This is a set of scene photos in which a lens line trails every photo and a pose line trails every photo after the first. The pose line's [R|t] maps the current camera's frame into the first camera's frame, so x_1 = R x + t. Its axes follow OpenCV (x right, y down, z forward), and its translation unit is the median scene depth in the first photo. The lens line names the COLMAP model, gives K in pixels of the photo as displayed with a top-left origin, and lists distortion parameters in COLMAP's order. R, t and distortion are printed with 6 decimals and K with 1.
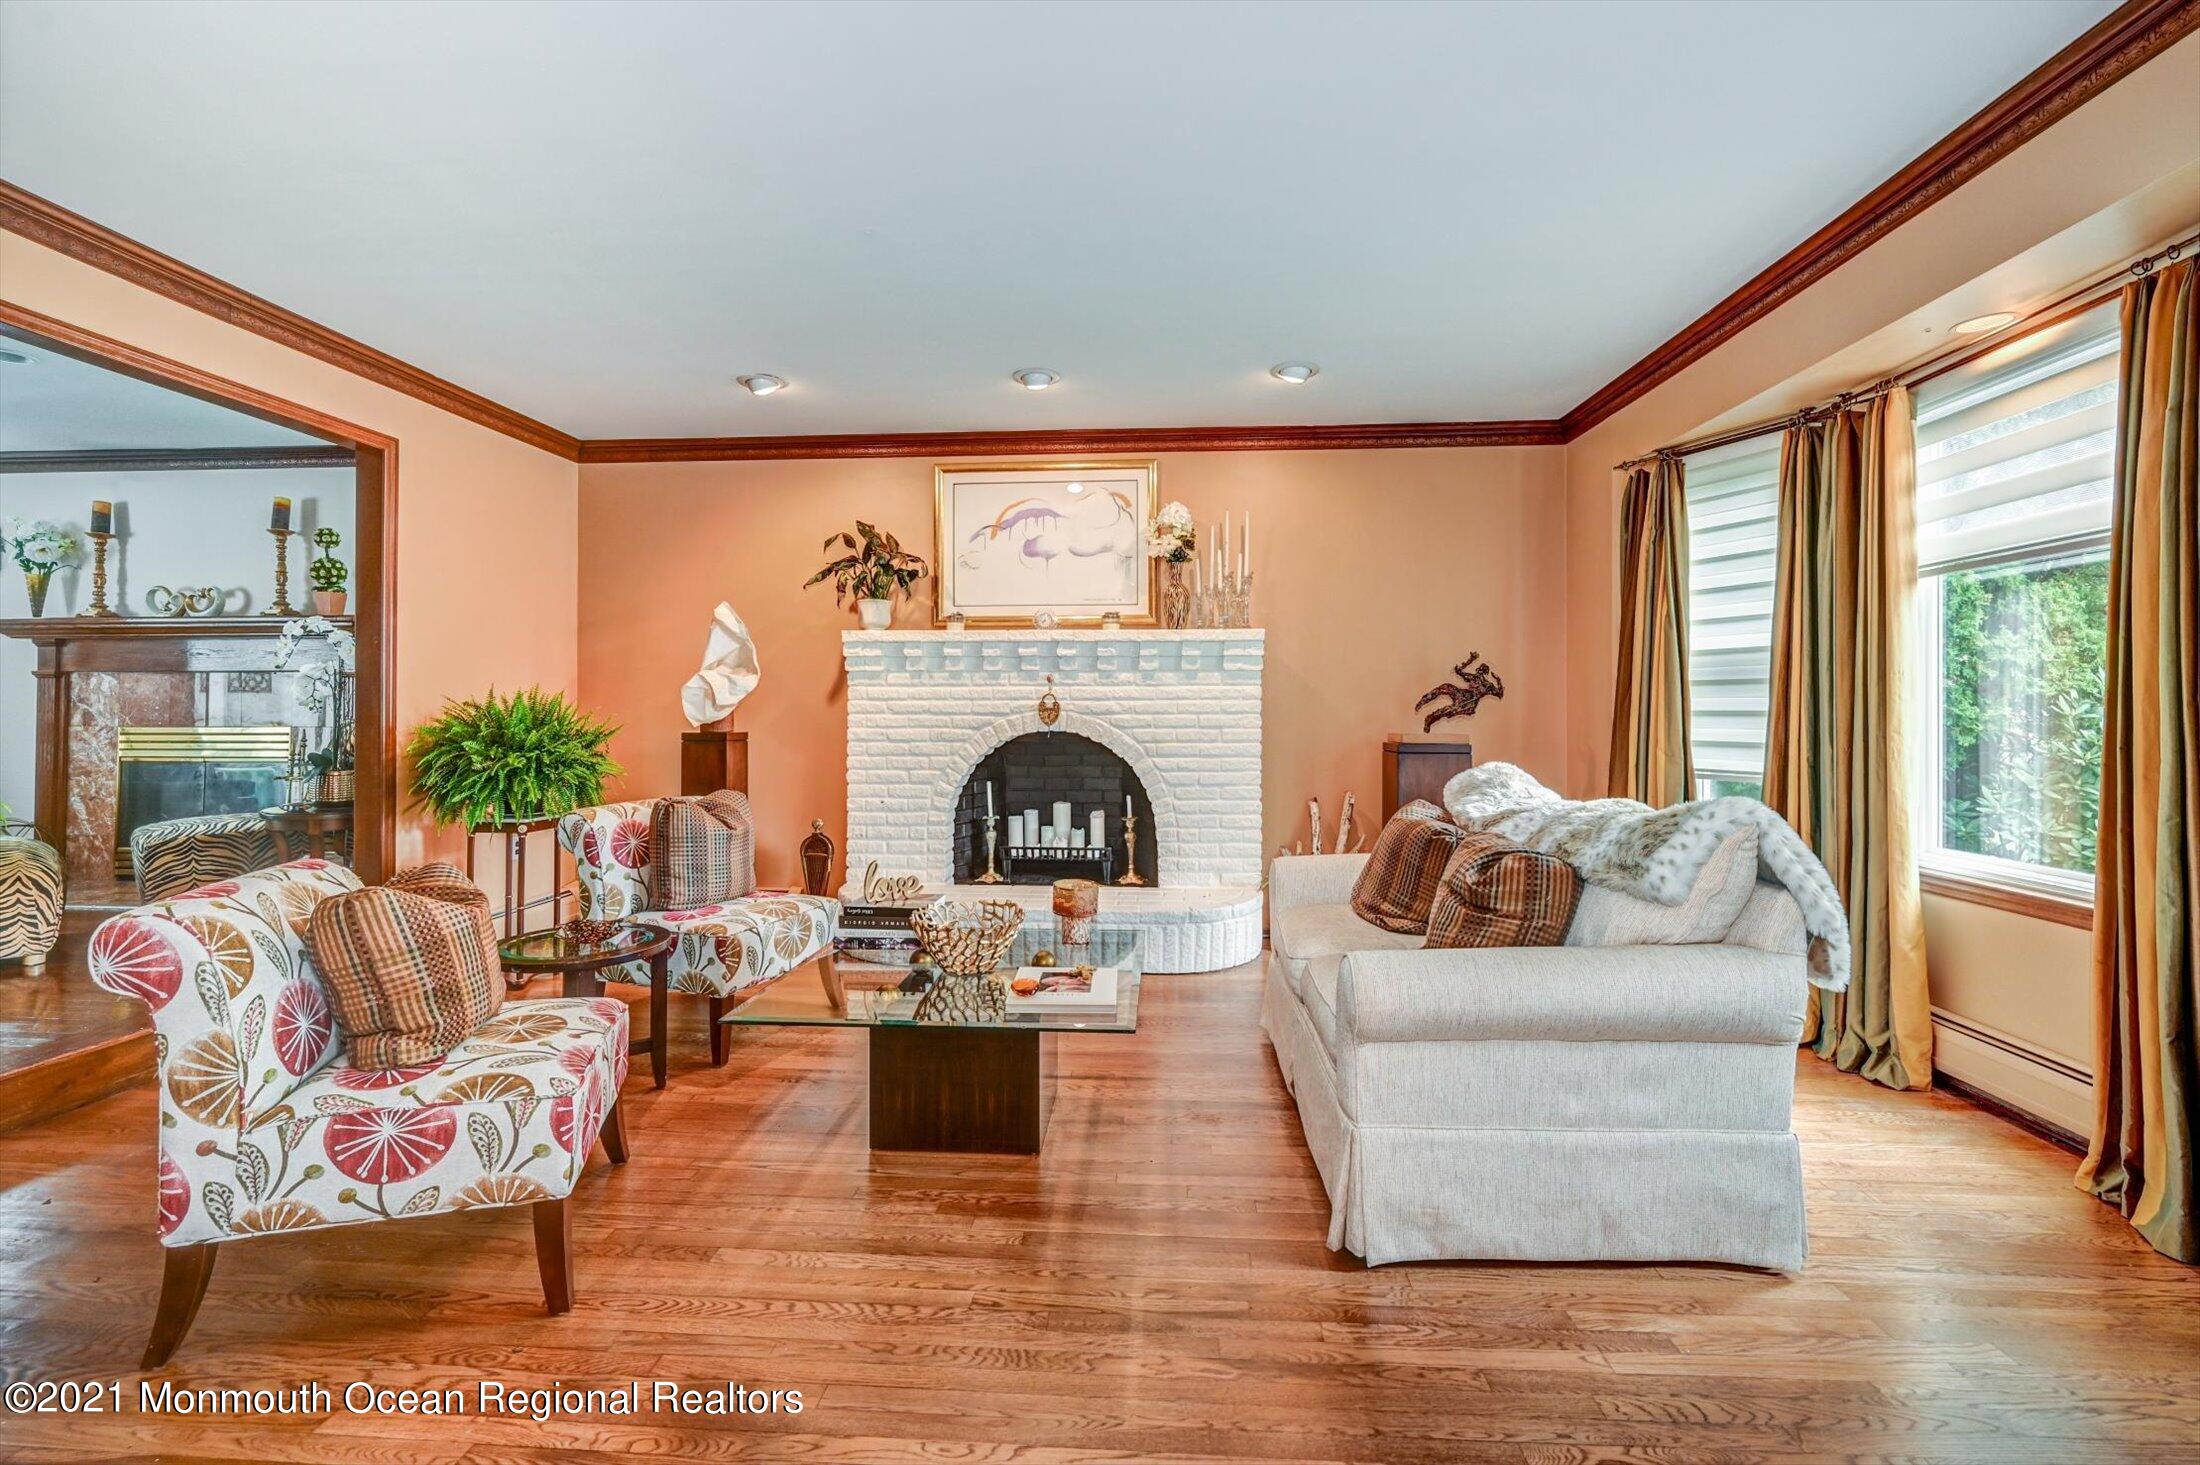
lens RADIAL K [[975.2, 0, 1097.6], [0, 975.2, 700.0], [0, 0, 1]] dist [0.002270, 0.000412]
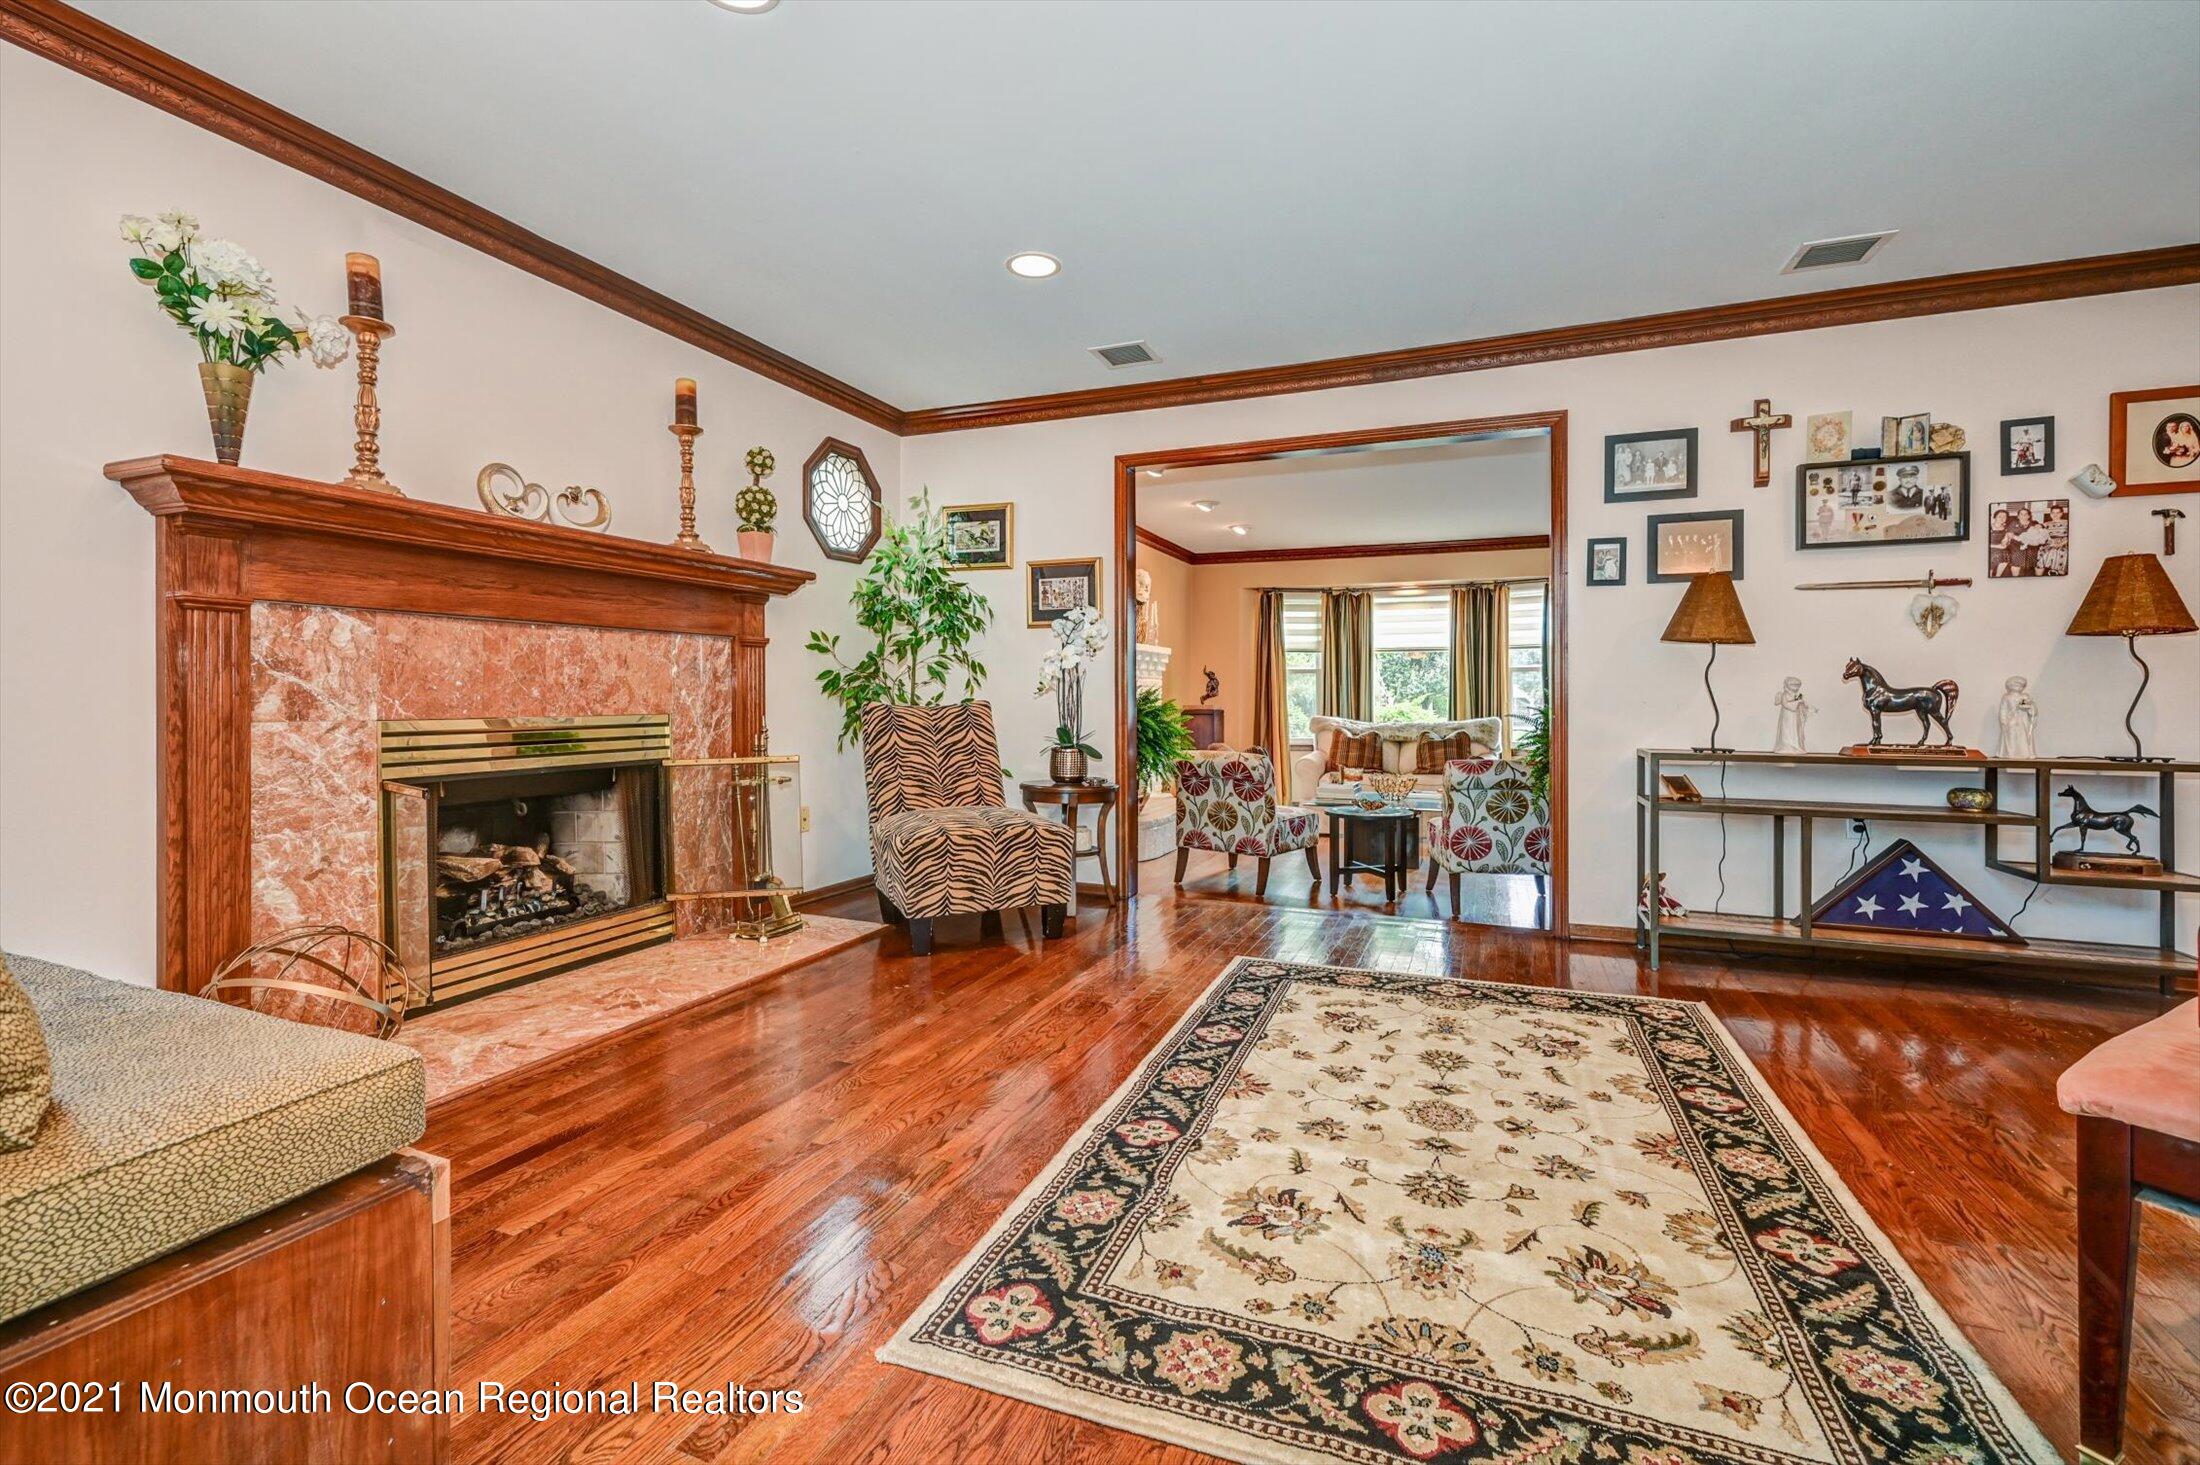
lens RADIAL K [[932.7, 0, 1109.4], [0, 932.7, 671.8], [0, 0, 1]] dist [-0.000685, -0.000076]
pose [[0.317664, 0.023877, 0.947903, -1.382781], [-0.023488, 0.999574, -0.017308, 0.002029], [-0.947913, -0.016766, 0.318089, 0.515489]]
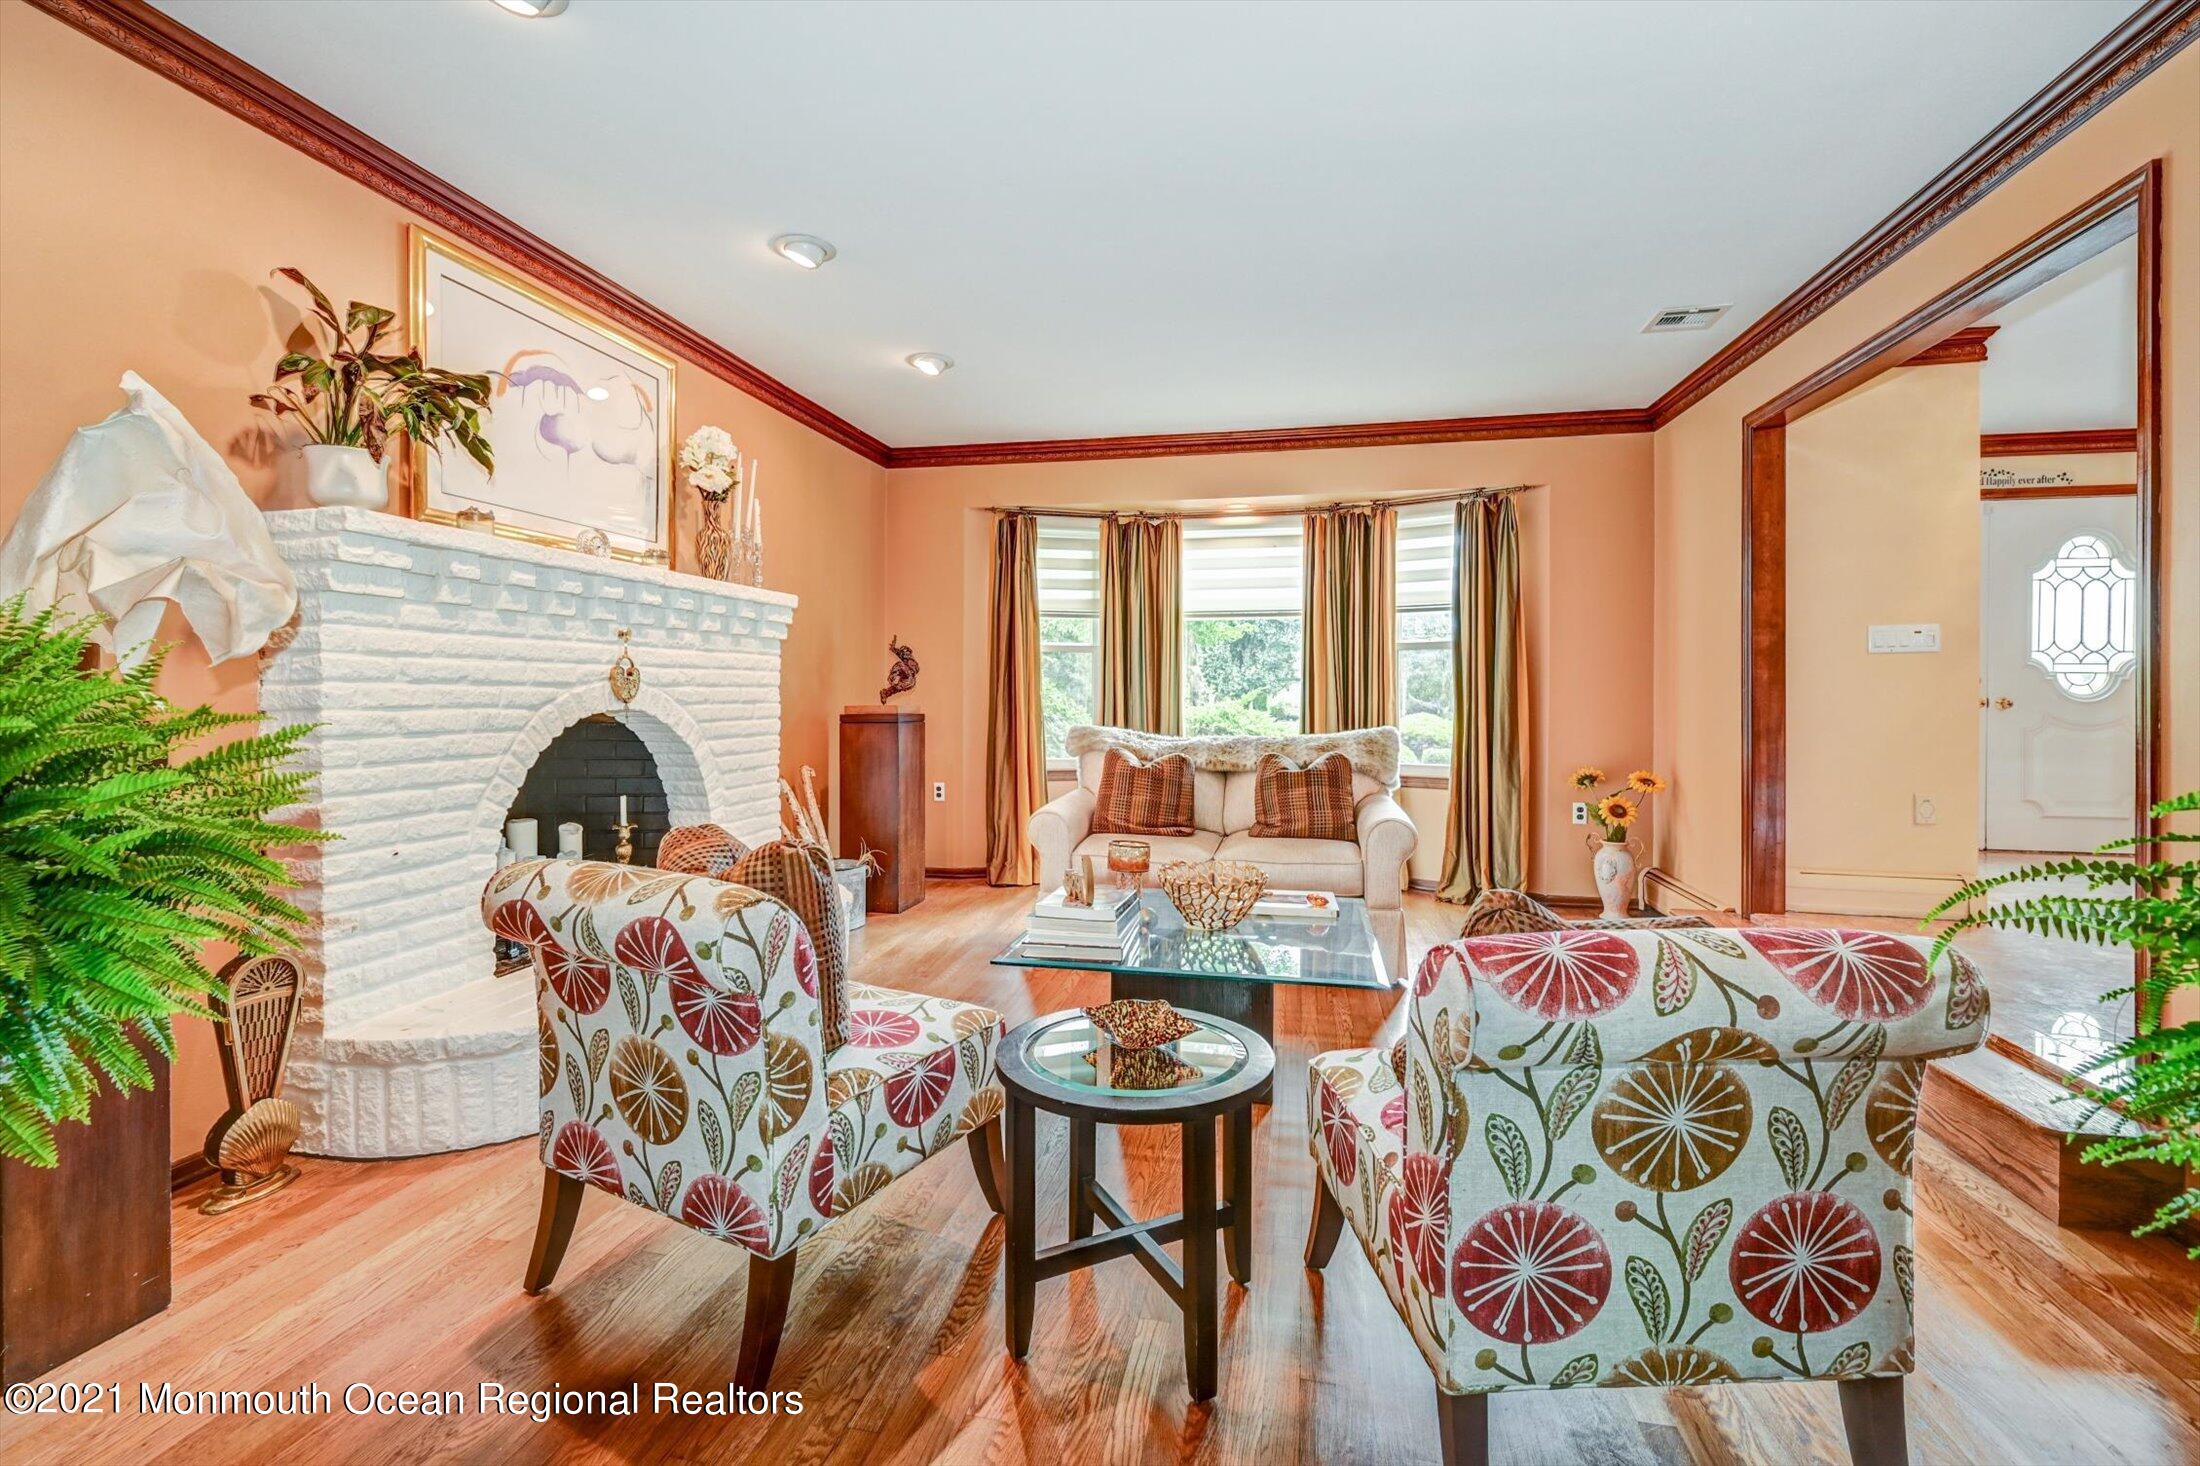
lens RADIAL K [[975.2, 0, 1097.6], [0, 975.2, 700.5], [0, 0, 1]] dist [0.002270, 0.000412]
pose [[0.141949, -0.006060, 0.989855, -0.655942], [-0.024614, 0.999650, 0.009650, 0.009502], [-0.989568, -0.025735, 0.141750, 0.539213]]
